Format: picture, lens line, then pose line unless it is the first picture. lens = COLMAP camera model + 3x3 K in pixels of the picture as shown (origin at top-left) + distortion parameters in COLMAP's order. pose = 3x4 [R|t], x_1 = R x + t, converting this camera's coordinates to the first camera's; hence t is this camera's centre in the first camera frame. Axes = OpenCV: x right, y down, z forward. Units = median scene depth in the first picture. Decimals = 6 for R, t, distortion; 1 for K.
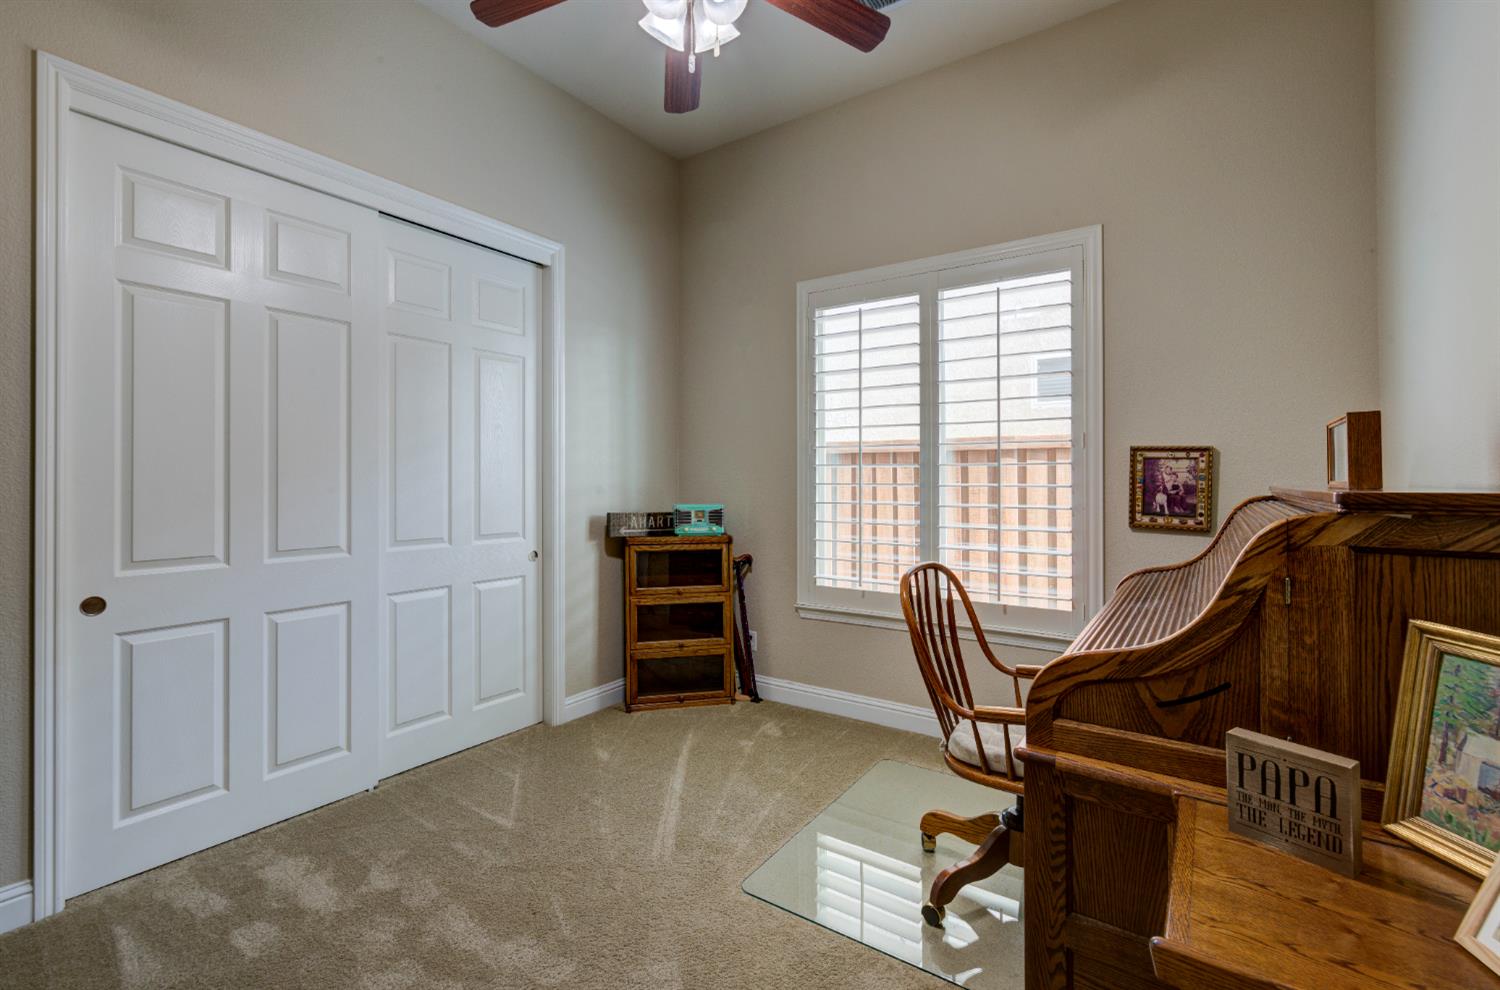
lens RADIAL K [[668.7, 0, 756.8], [0, 668.7, 468.1], [0, 0, 1]] dist [-0.000228, 0.000203]
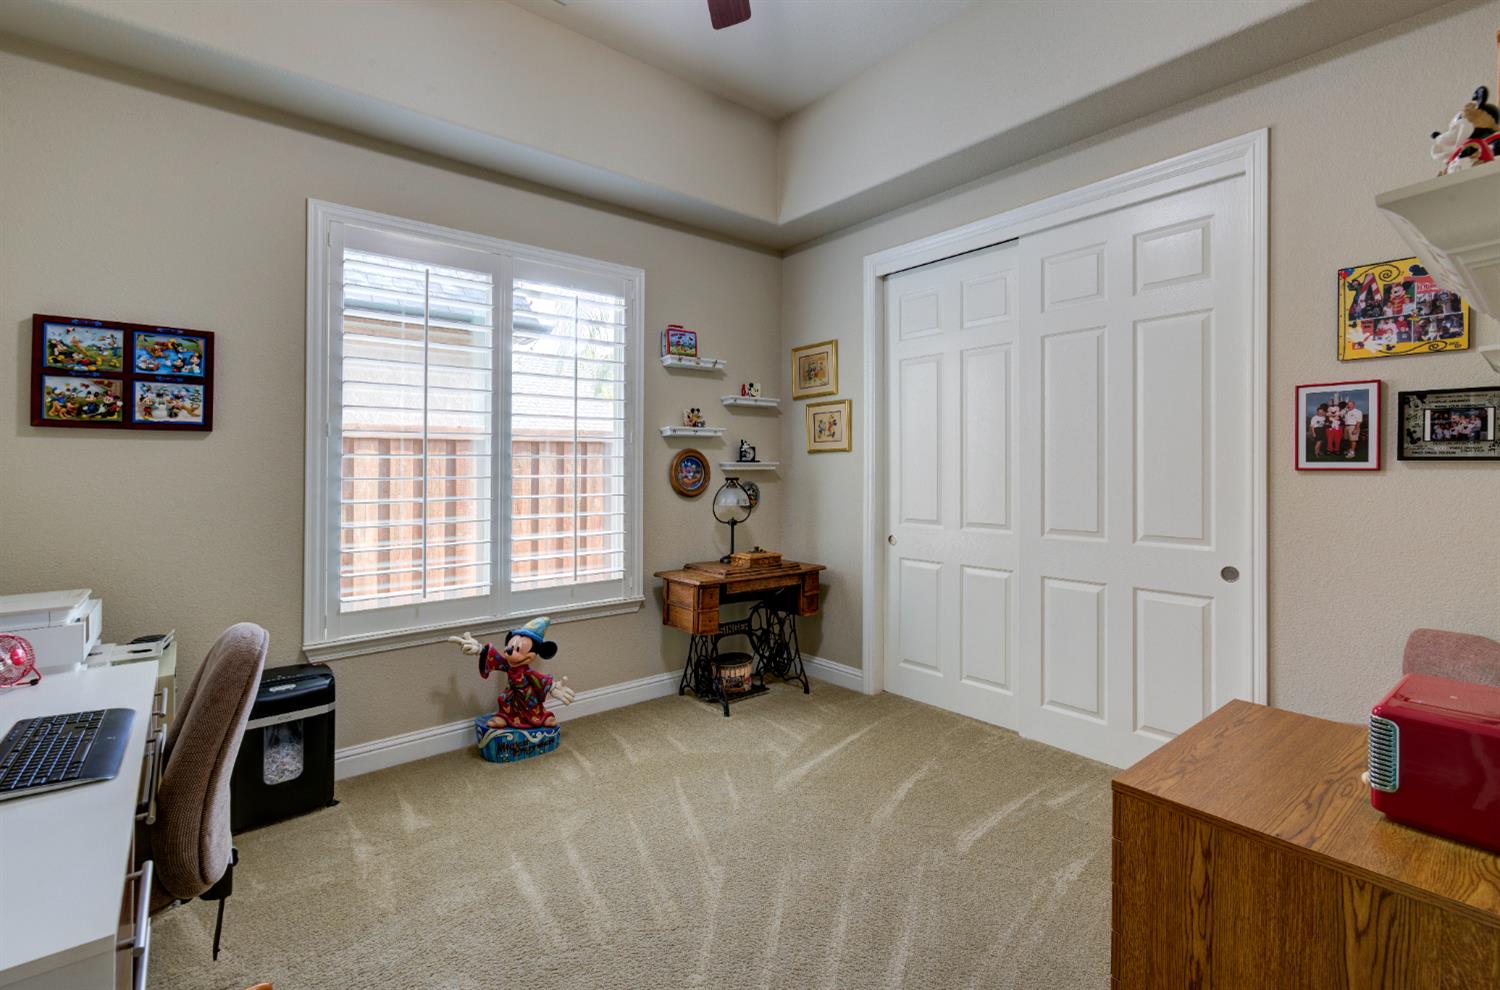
lens RADIAL K [[668.7, 0, 756.8], [0, 668.7, 468.1], [0, 0, 1]] dist [-0.000228, 0.000203]
pose [[0.269073, -0.002479, 0.963117, -0.536985], [-0.009789, 0.999938, 0.005309, 0.002940], [-0.963070, -0.010856, 0.269032, 0.369539]]
